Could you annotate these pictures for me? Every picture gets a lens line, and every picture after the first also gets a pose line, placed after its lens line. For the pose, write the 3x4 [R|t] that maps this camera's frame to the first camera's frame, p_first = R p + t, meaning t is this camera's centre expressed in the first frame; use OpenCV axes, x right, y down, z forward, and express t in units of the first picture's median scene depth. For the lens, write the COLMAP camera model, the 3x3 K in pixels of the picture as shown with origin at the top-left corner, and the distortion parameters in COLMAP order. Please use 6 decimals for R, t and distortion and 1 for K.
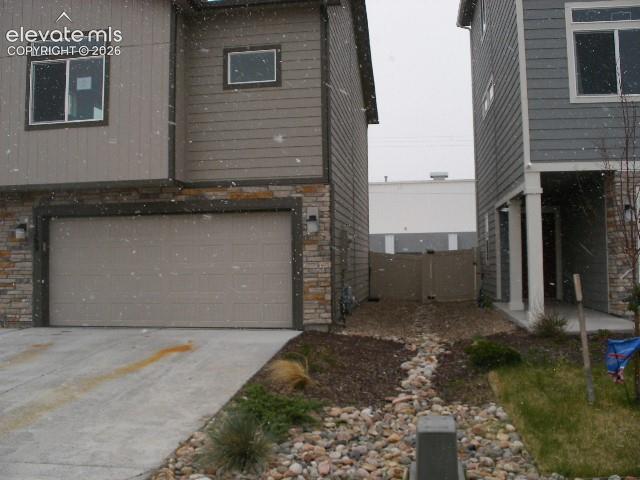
lens RADIAL K [[680.6, 0, 320.0], [0, 680.6, 240.0], [0, 0, 1]] dist [-0.221367, 0.262590]
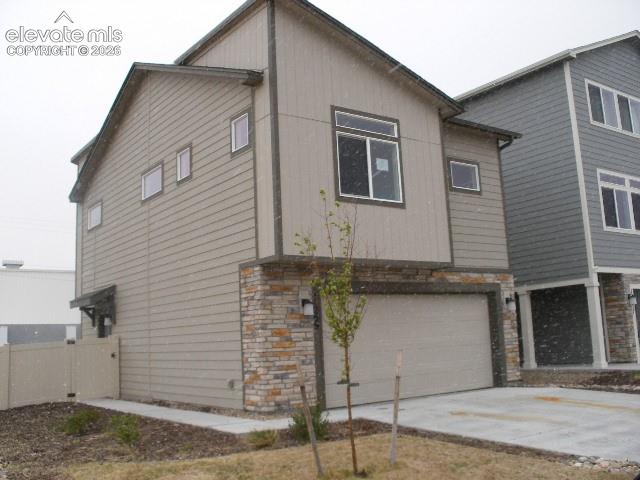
lens RADIAL K [[680.6, 0, 320.0], [0, 680.6, 240.0], [0, 0, 1]] dist [-0.221367, 0.262590]
pose [[0.713705, 0.085310, 0.695232, -1.151950], [0.014763, 0.990503, -0.136697, 0.024387], [-0.700291, 0.107825, 0.705668, 0.325562]]
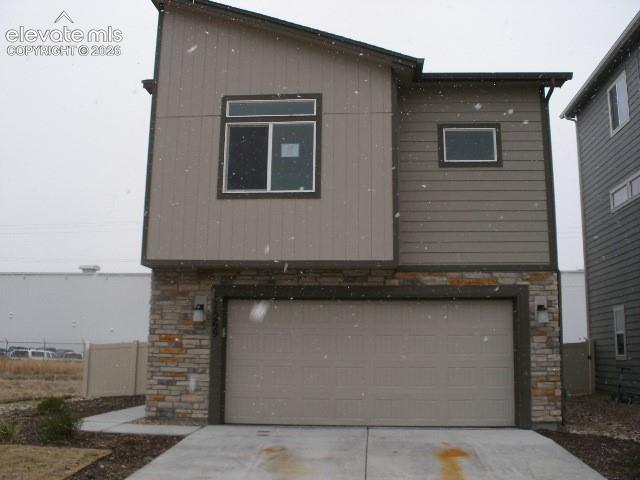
lens RADIAL K [[680.6, 0, 320.0], [0, 680.6, 240.0], [0, 0, 1]] dist [-0.221367, 0.262590]
pose [[0.997664, 0.034538, 0.058943, -0.365164], [-0.026503, 0.990893, -0.132020, 0.004447], [-0.062966, 0.130150, 0.989493, 0.097881]]
